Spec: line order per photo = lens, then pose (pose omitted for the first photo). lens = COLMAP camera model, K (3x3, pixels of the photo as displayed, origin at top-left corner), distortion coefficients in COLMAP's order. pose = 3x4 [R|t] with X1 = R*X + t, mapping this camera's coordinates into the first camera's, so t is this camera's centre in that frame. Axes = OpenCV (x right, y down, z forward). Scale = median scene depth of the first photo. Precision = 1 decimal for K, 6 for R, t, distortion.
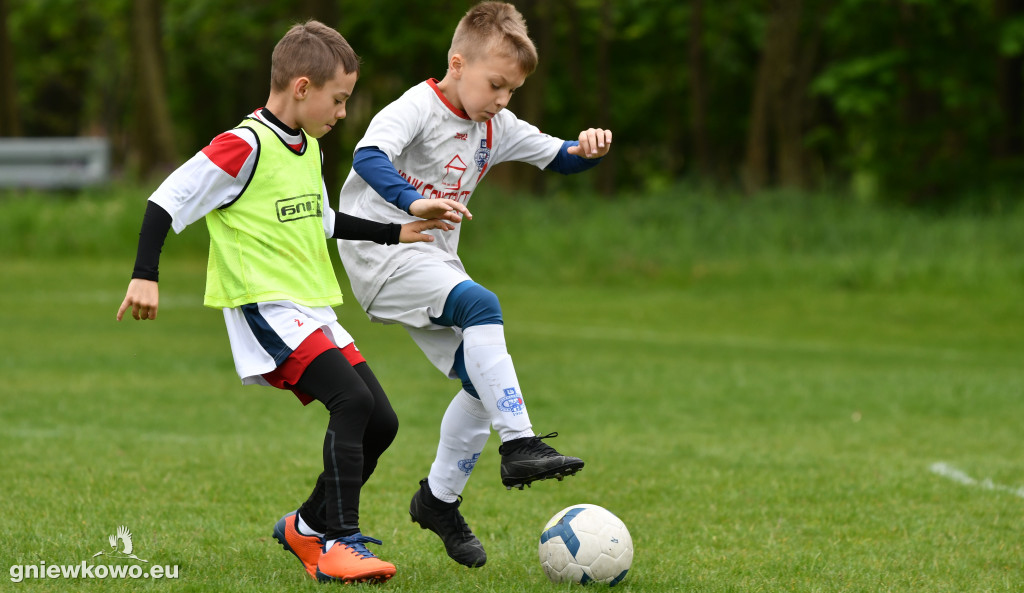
lens RADIAL K [[415.5, 0, 512.0], [0, 415.5, 296.5], [0, 0, 1]] dist [0.016106, 0.000388]
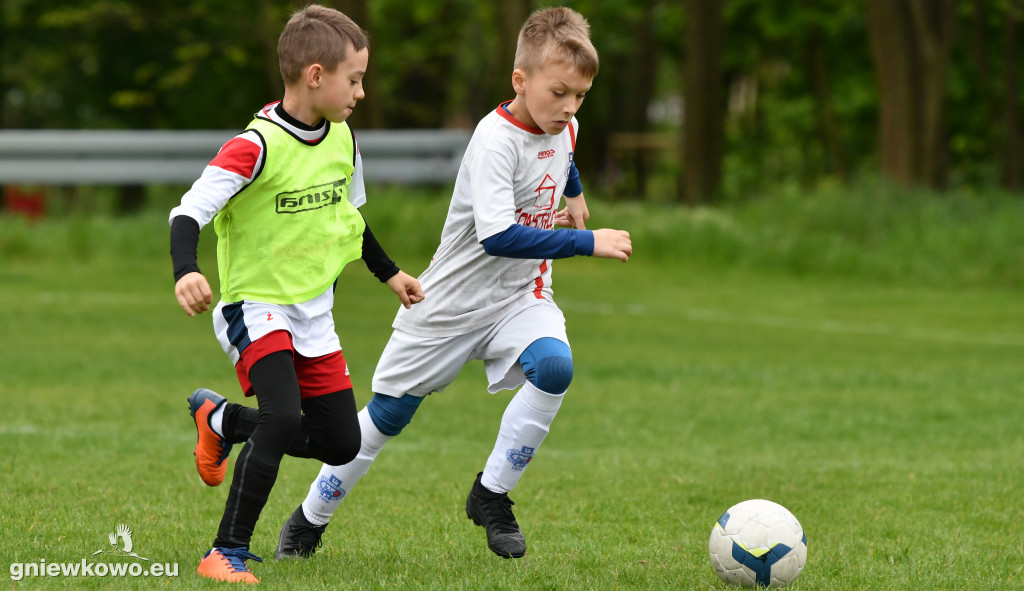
lens RADIAL K [[411.2, 0, 512.1], [0, 411.2, 288.5], [0, 0, 1]] dist [0.014164, 0.000175]
pose [[0.999799, -0.000137, 0.020045, -0.897578], [0.000114, 0.999999, 0.001147, -0.026096], [-0.020045, -0.001145, 0.999798, 0.092293]]
